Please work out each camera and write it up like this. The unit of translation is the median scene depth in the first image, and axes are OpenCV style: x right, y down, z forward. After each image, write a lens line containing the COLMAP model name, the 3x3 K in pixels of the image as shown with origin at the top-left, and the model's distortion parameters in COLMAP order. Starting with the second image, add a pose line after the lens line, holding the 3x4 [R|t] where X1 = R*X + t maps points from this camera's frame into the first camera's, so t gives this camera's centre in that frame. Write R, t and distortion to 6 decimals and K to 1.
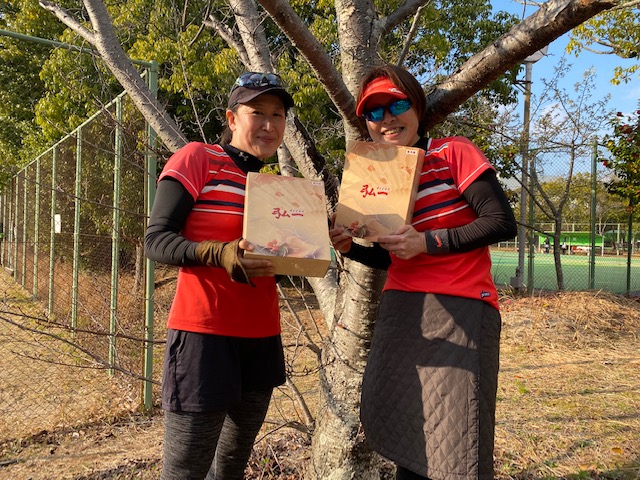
lens RADIAL K [[497.3, 0, 311.8], [0, 497.3, 239.5], [0, 0, 1]] dist [0.013575, 0.004091]
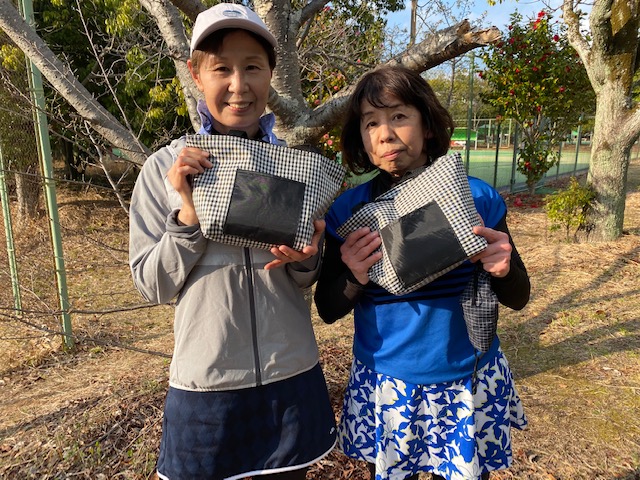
lens RADIAL K [[497.3, 0, 311.8], [0, 497.3, 239.5], [0, 0, 1]] dist [0.013575, 0.004091]
pose [[0.976527, -0.073662, 0.202409, -0.035317], [0.032512, 0.979347, 0.199557, -0.073929], [-0.212929, -0.188292, 0.958753, -0.058849]]
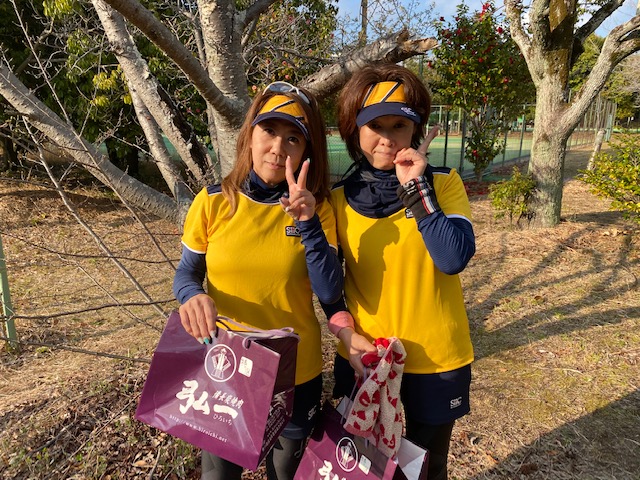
lens RADIAL K [[497.3, 0, 311.8], [0, 497.3, 239.5], [0, 0, 1]] dist [0.013575, 0.004091]
pose [[0.953640, -0.094842, 0.285613, -0.029148], [0.028063, 0.972933, 0.229379, -0.088317], [-0.299637, -0.210730, 0.930490, -0.064868]]
